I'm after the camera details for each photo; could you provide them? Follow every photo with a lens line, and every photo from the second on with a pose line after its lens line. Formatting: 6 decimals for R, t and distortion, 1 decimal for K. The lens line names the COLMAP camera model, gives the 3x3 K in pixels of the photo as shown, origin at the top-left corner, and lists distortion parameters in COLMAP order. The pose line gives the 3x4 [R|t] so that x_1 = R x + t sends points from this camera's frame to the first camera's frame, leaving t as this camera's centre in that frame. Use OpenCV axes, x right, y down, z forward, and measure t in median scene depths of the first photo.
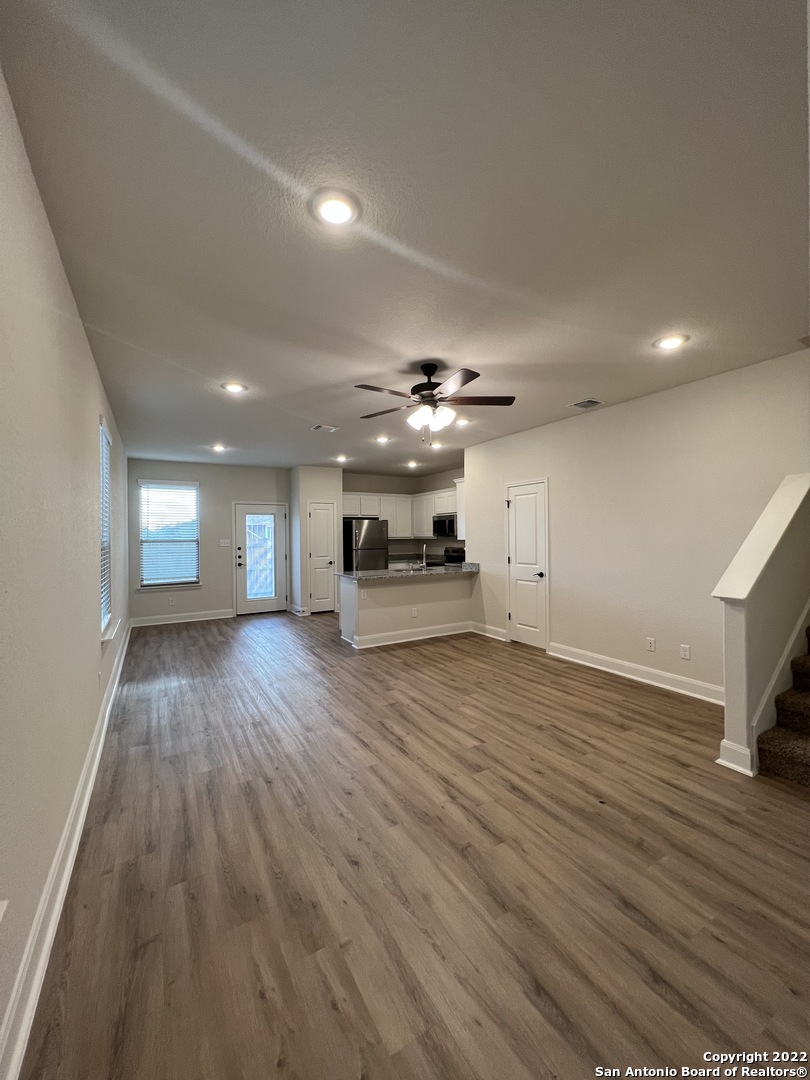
lens RADIAL K [[431.5, 0, 406.3], [0, 431.5, 535.3], [0, 0, 1]] dist [-0.001834, 0.000278]
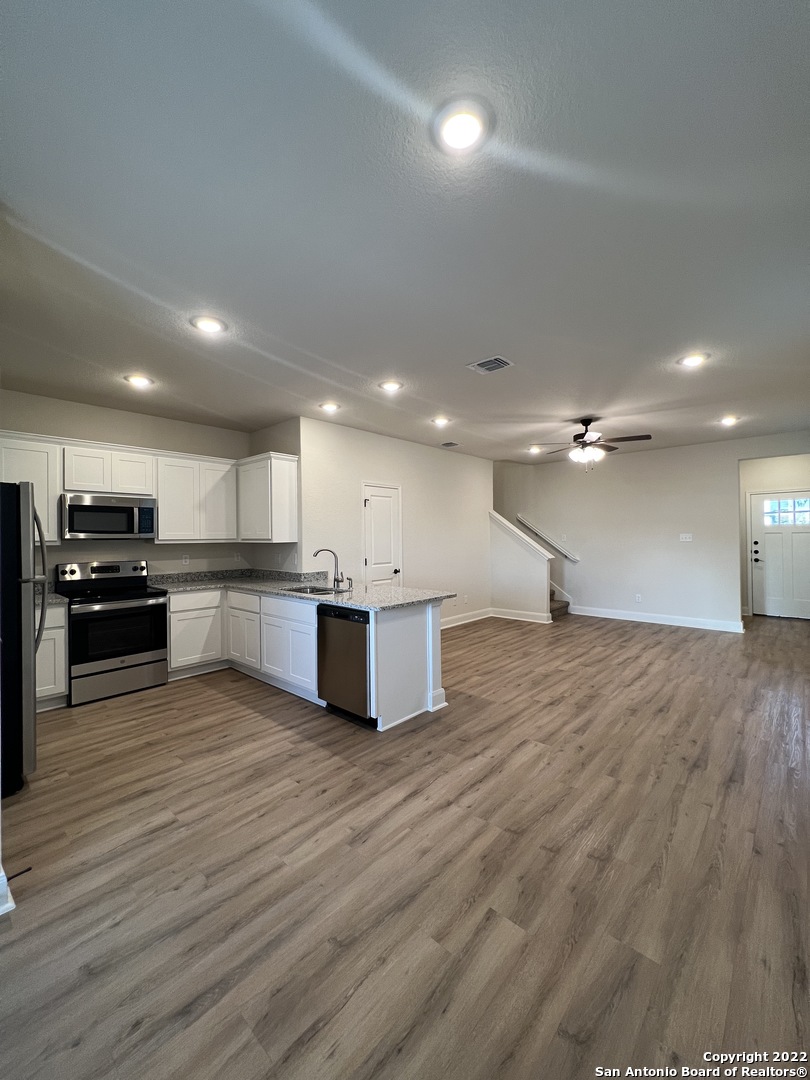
lens RADIAL K [[431.5, 0, 406.3], [0, 431.5, 535.3], [0, 0, 1]] dist [-0.001834, 0.000278]
pose [[-0.295712, 0.017849, 0.955110, -0.776799], [0.013940, 0.999800, -0.014368, 0.014953], [-0.955175, 0.009066, -0.295902, 1.337151]]
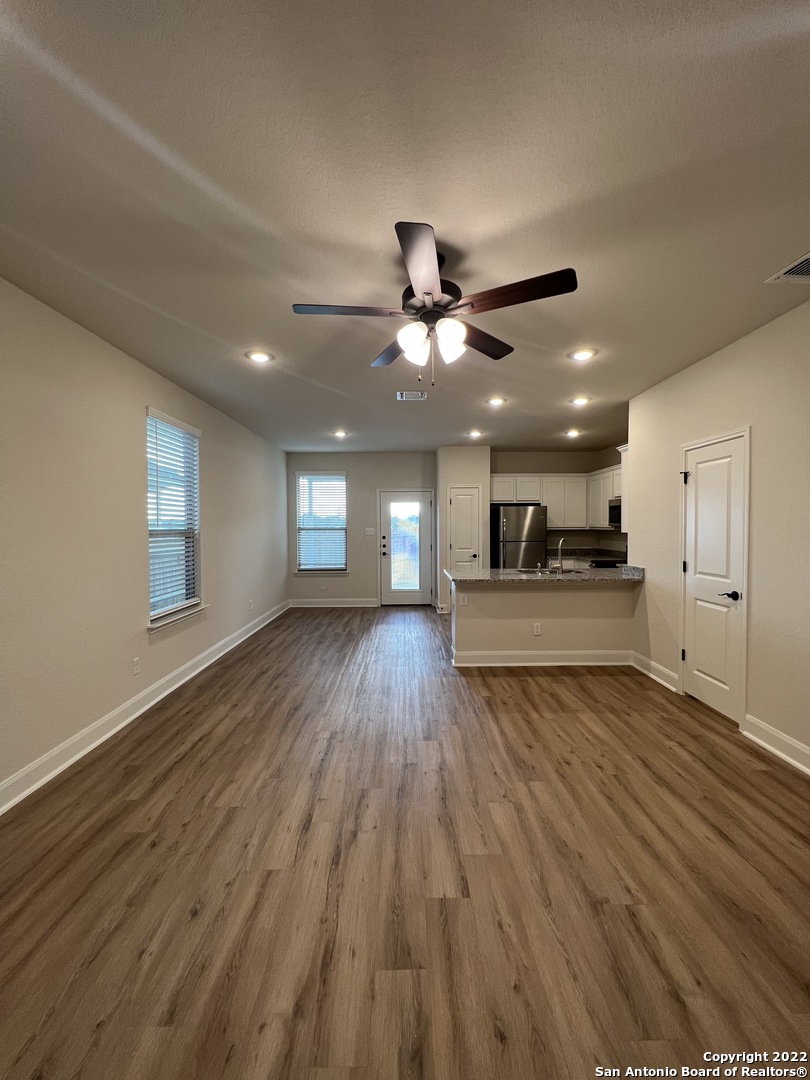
lens RADIAL K [[431.5, 0, 406.3], [0, 431.5, 535.3], [0, 0, 1]] dist [-0.001834, 0.000278]
pose [[0.865738, 0.019808, -0.500106, 0.223846], [-0.005856, 0.999549, 0.029452, -0.005035], [0.500464, -0.022570, 0.865463, 0.280495]]
